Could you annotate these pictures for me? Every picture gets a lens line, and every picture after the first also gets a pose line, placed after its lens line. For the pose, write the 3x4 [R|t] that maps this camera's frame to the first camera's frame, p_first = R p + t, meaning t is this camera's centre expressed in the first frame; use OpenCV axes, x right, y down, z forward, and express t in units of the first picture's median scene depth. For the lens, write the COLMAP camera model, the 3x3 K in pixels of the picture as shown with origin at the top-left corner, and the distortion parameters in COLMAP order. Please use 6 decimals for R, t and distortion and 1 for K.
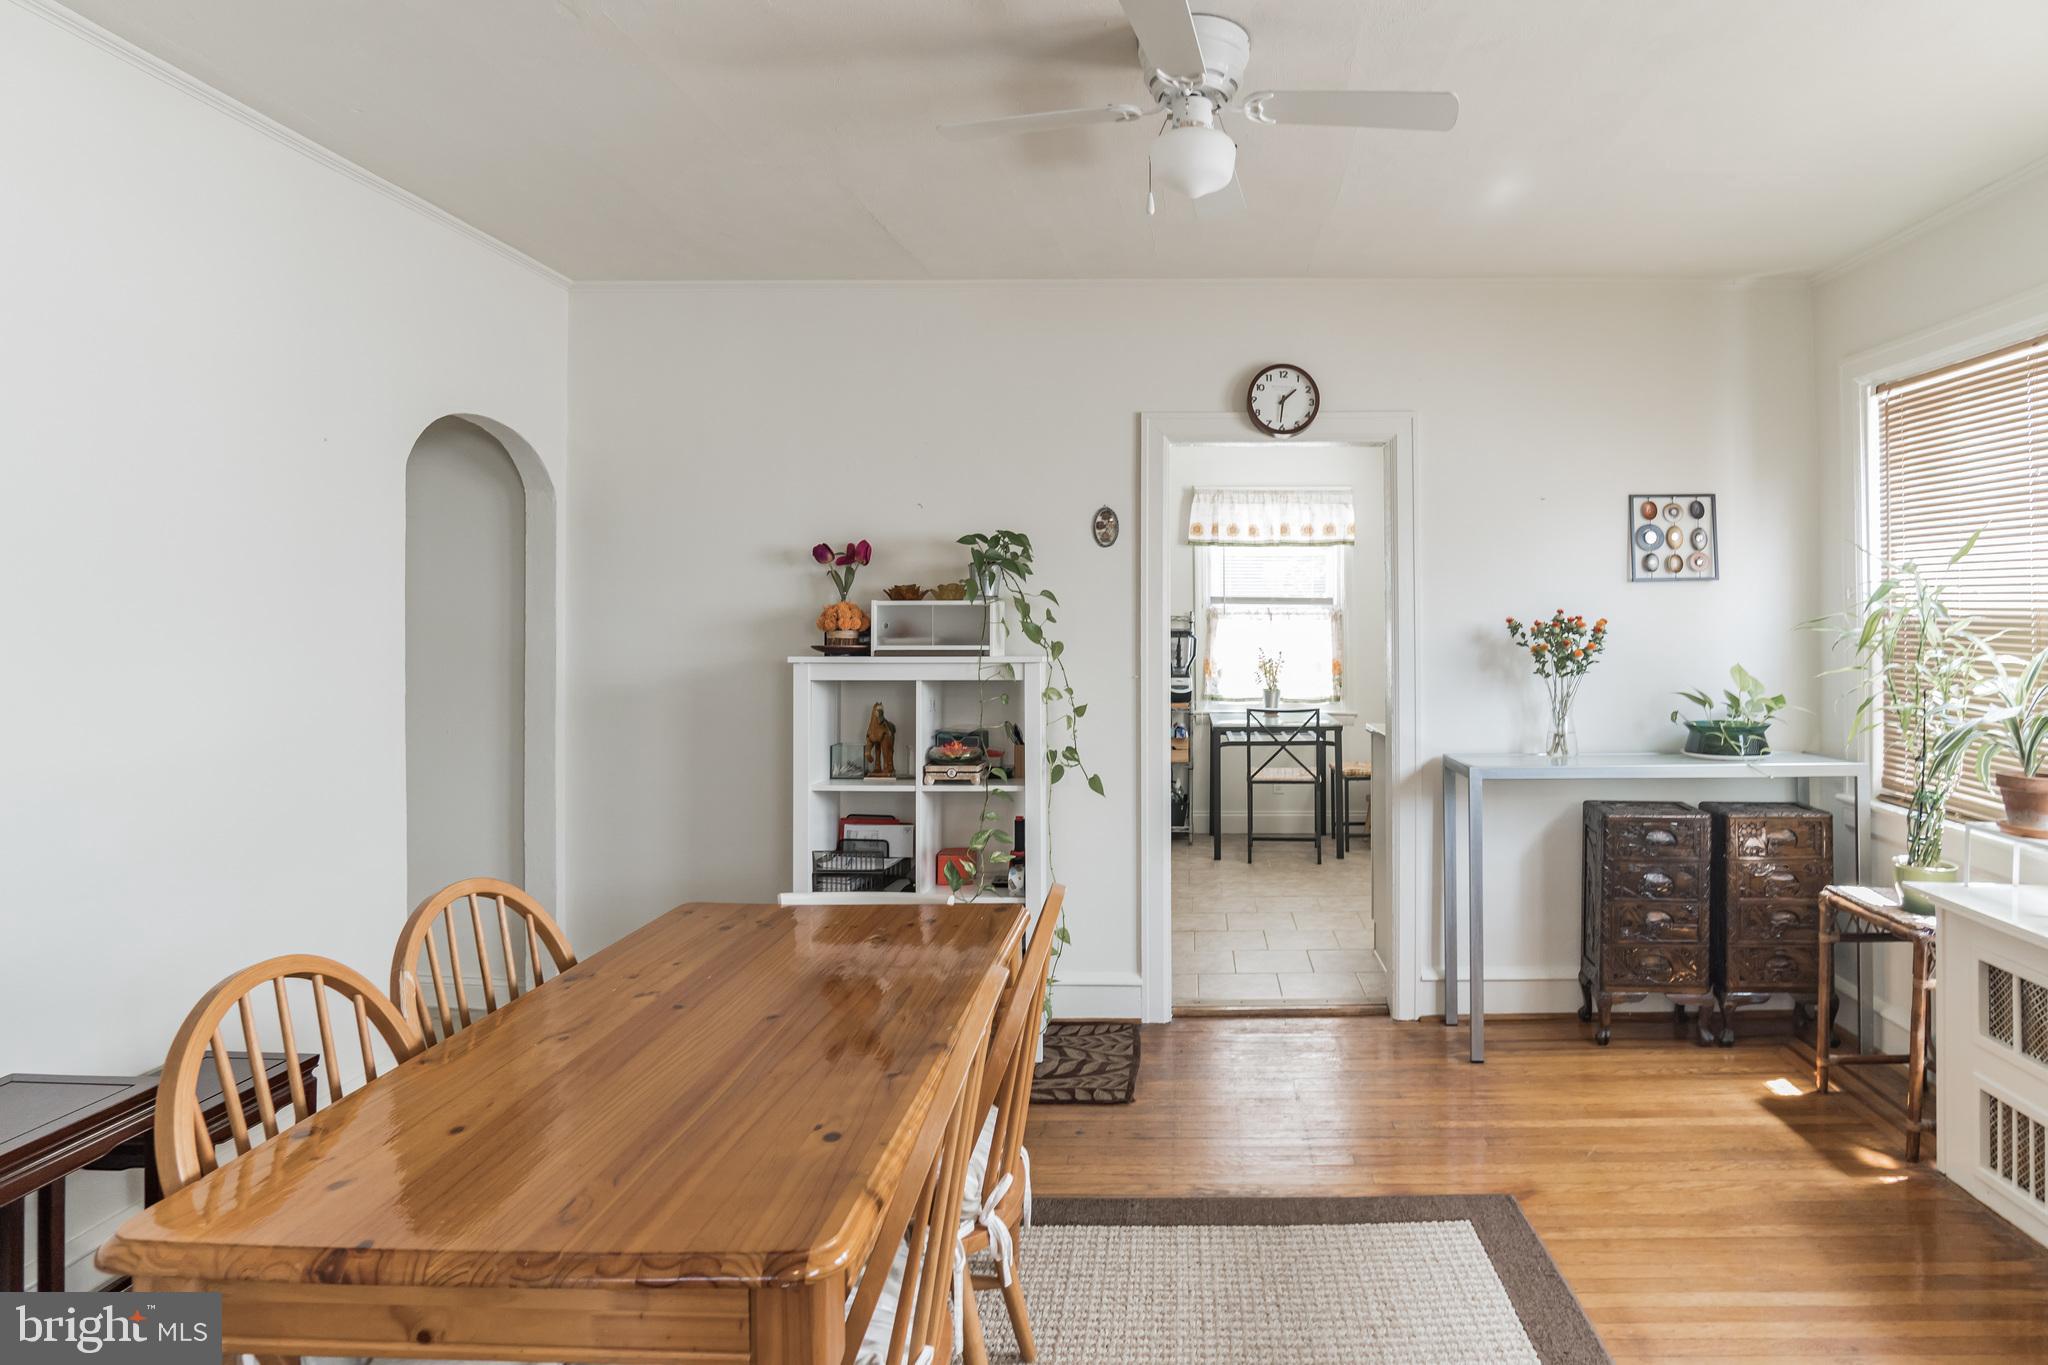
lens RADIAL K [[1122.0, 0, 1163.6], [0, 1122.0, 614.3], [0, 0, 1]] dist [-0.031319, 0.000309]
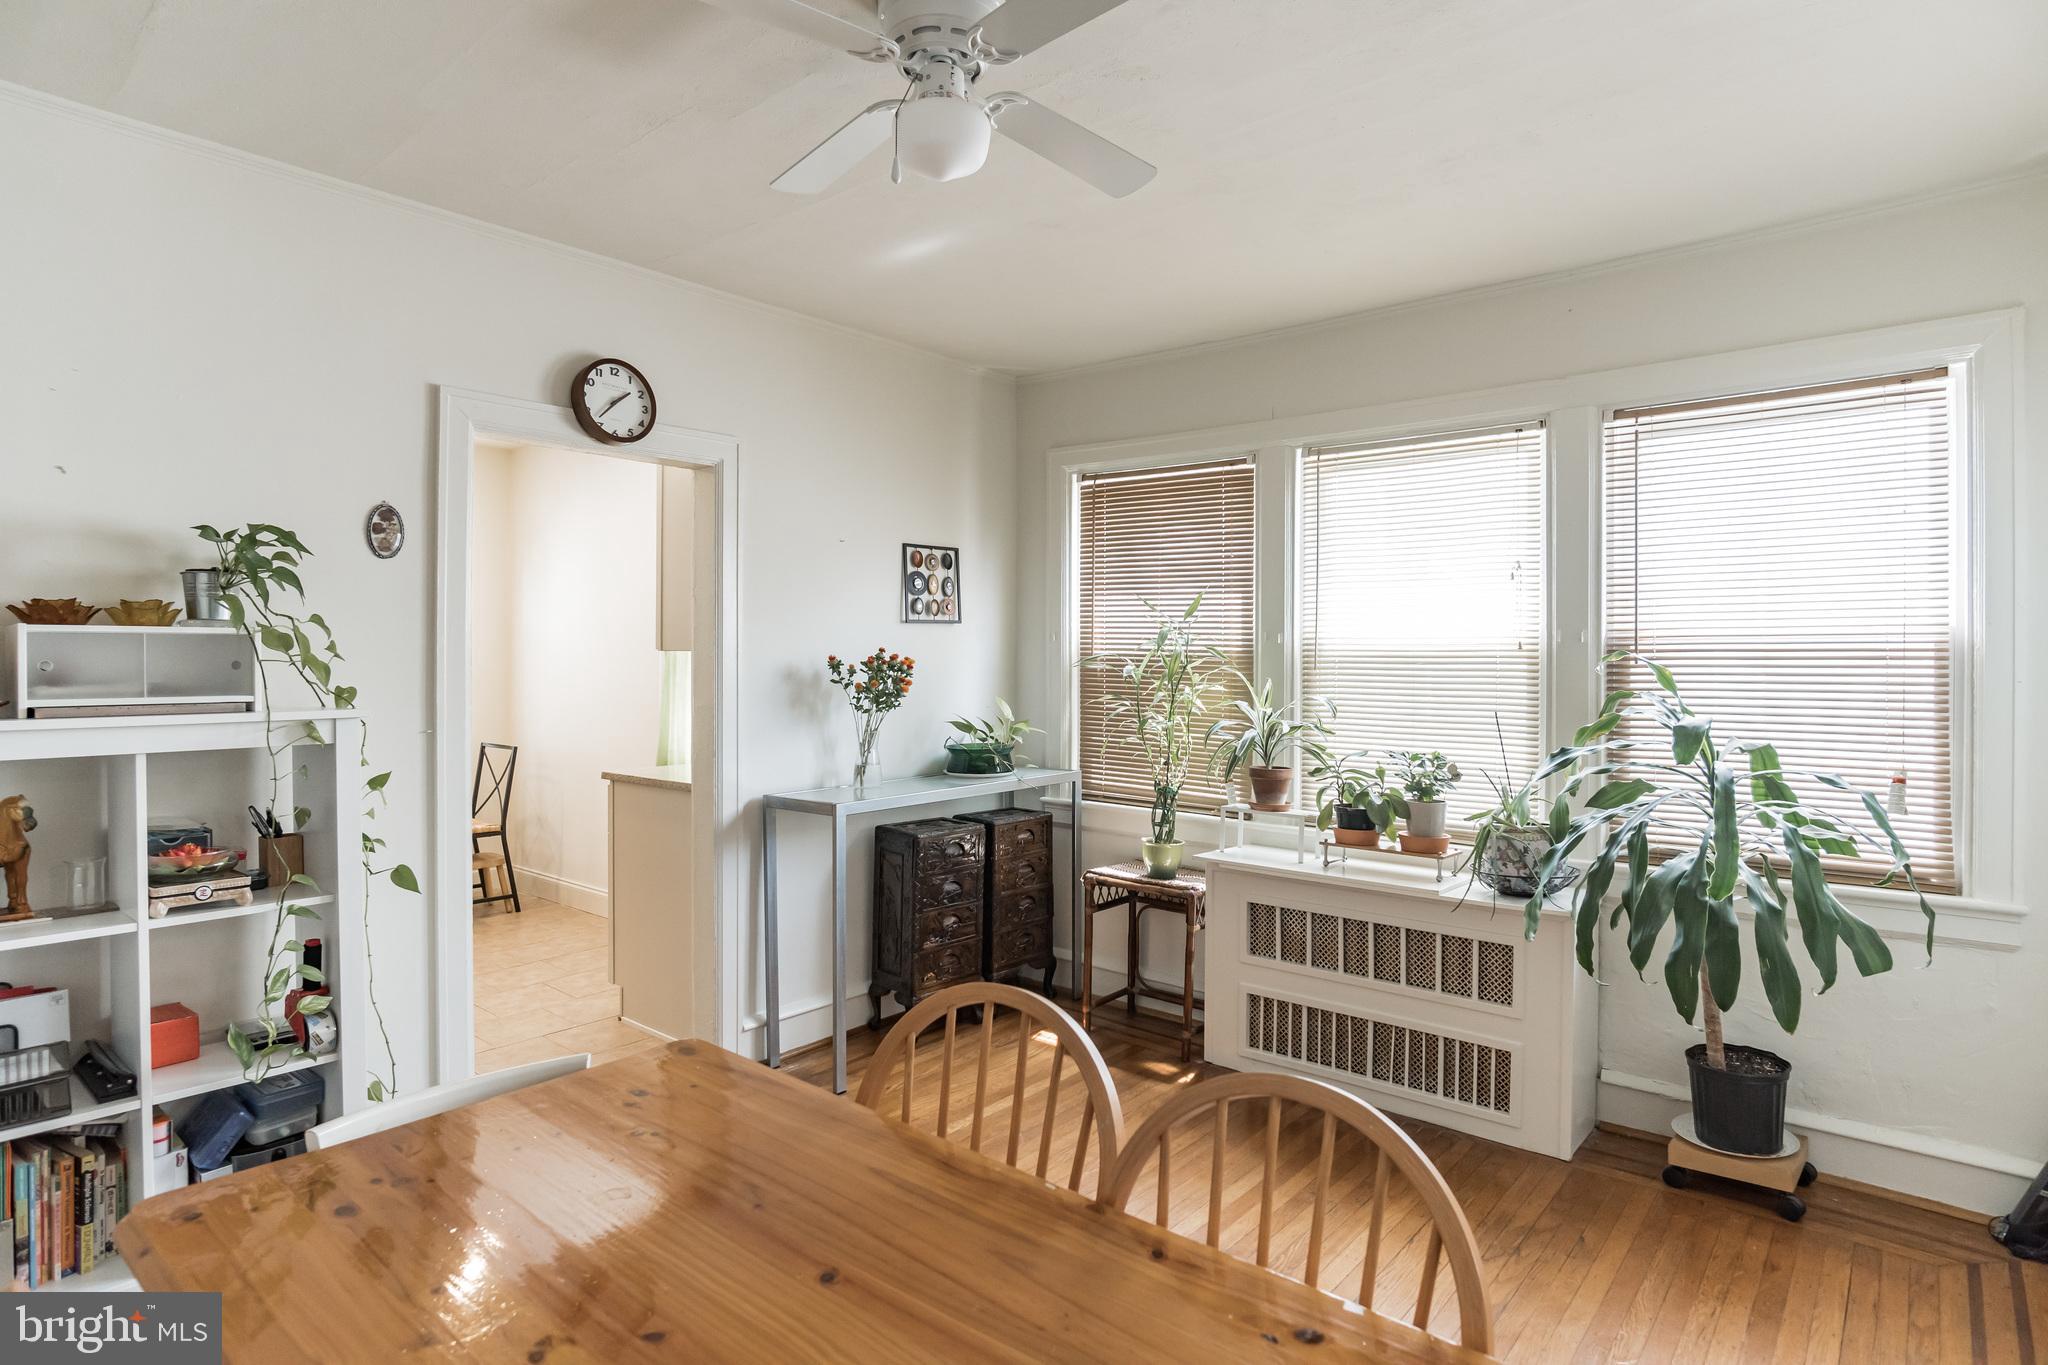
lens RADIAL K [[1089.4, 0, 1031.4], [0, 1089.4, 673.6], [0, 0, 1]] dist [-0.029288, 0.000352]
pose [[0.639843, -0.010112, 0.768439, -0.340749], [-0.007019, 0.999795, 0.019001, -0.000549], [-0.768474, -0.017551, 0.639641, 0.226853]]
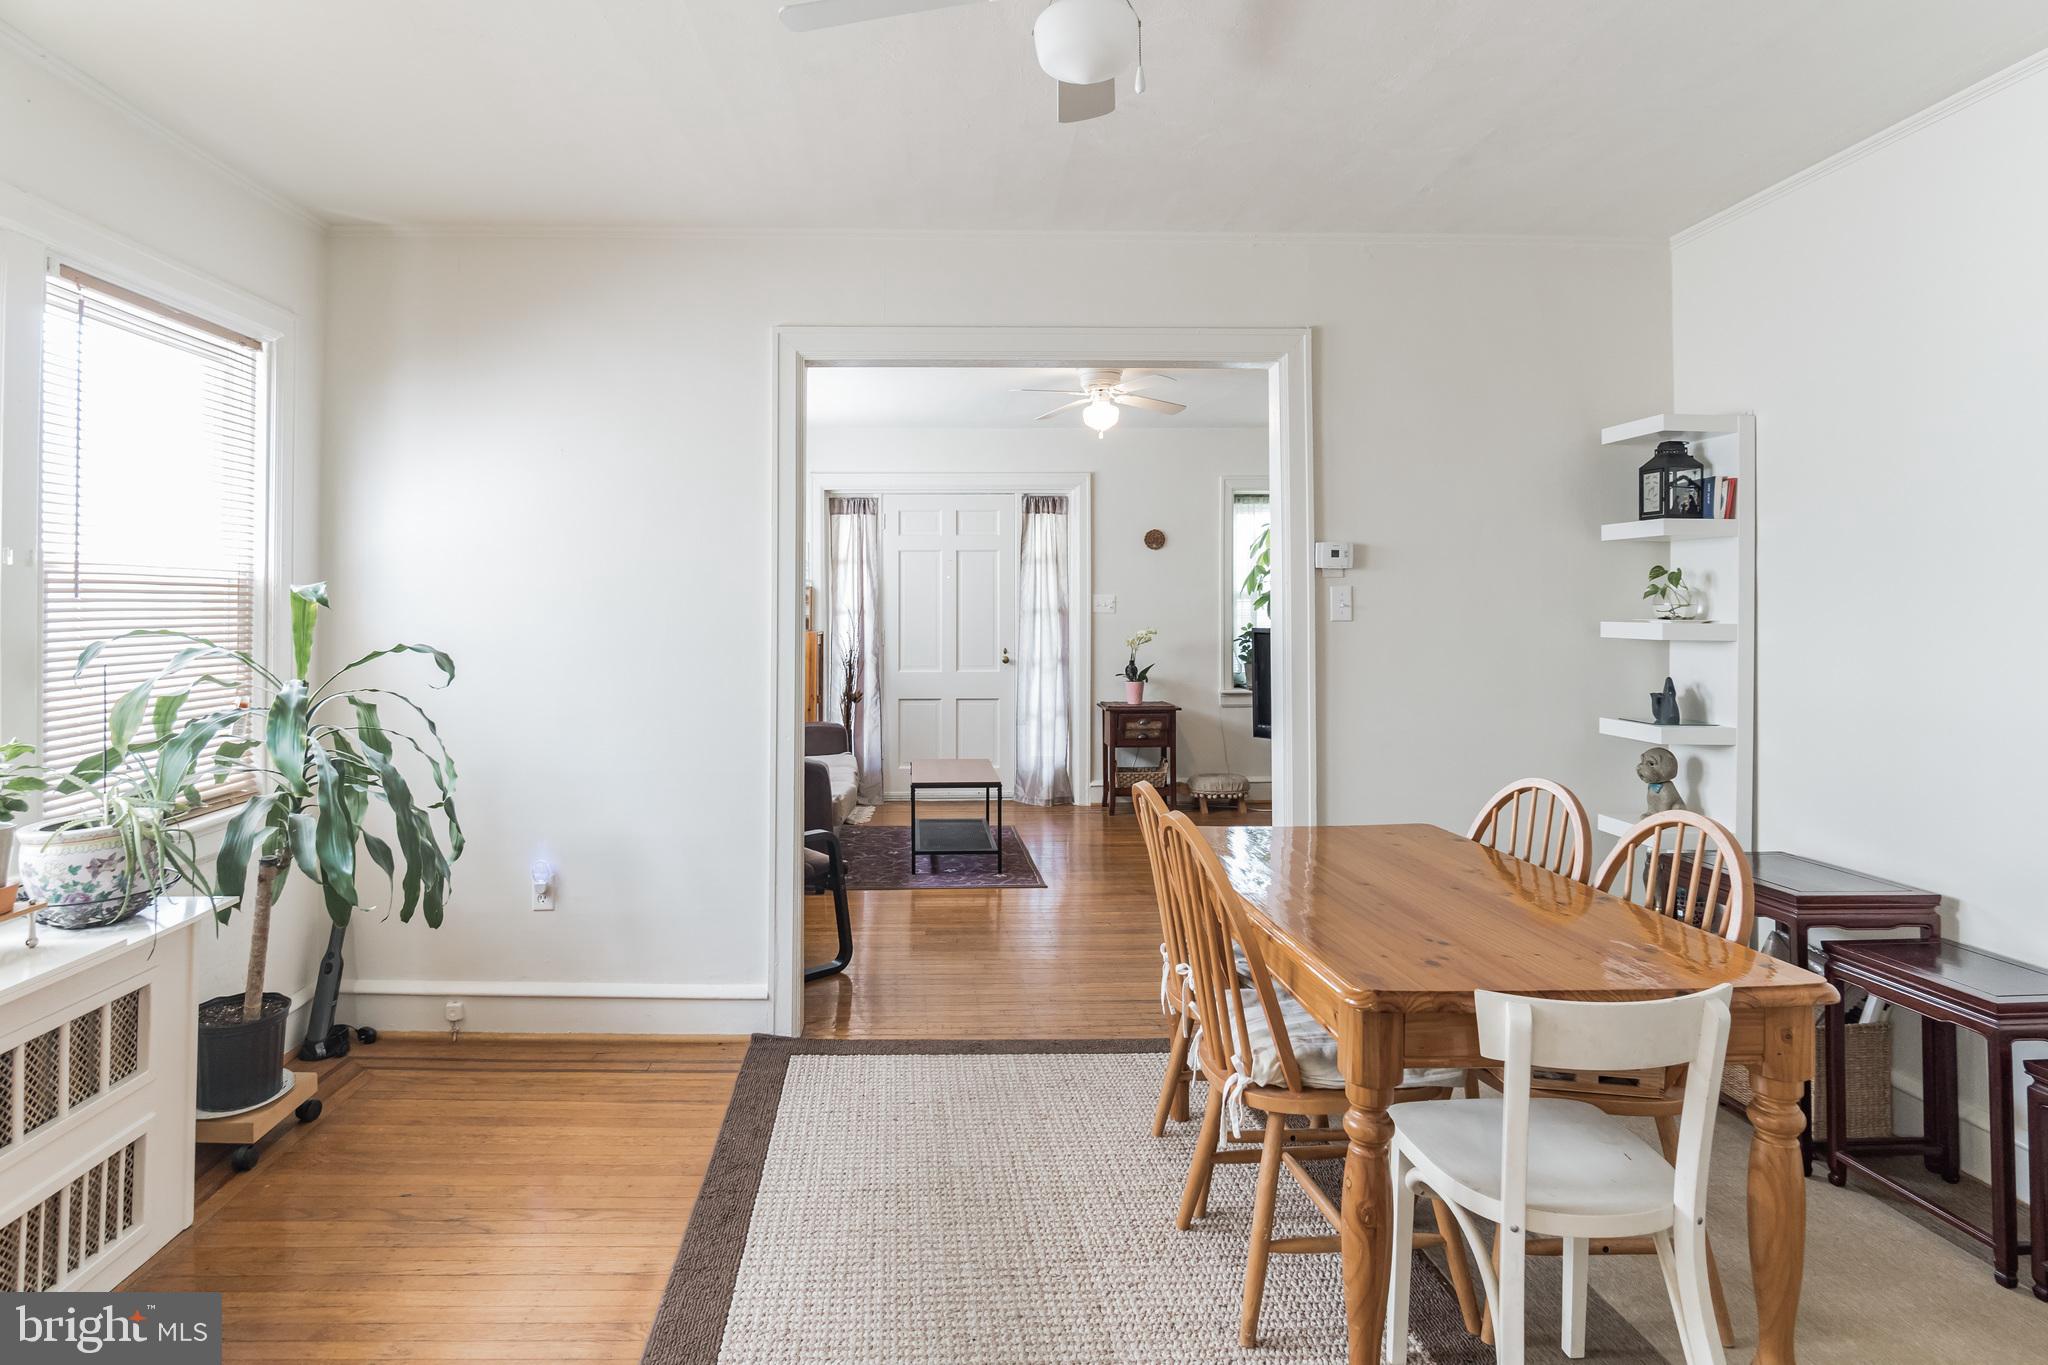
lens RADIAL K [[1134.3, 0, 920.6], [0, 1134.3, 611.5], [0, 0, 1]] dist [-0.000820, 0.000025]
pose [[-0.999730, 0.001970, -0.023149, 0.102296], [0.002095, 0.999983, -0.005384, 0.017388], [0.023138, -0.005431, -0.999718, 1.089655]]
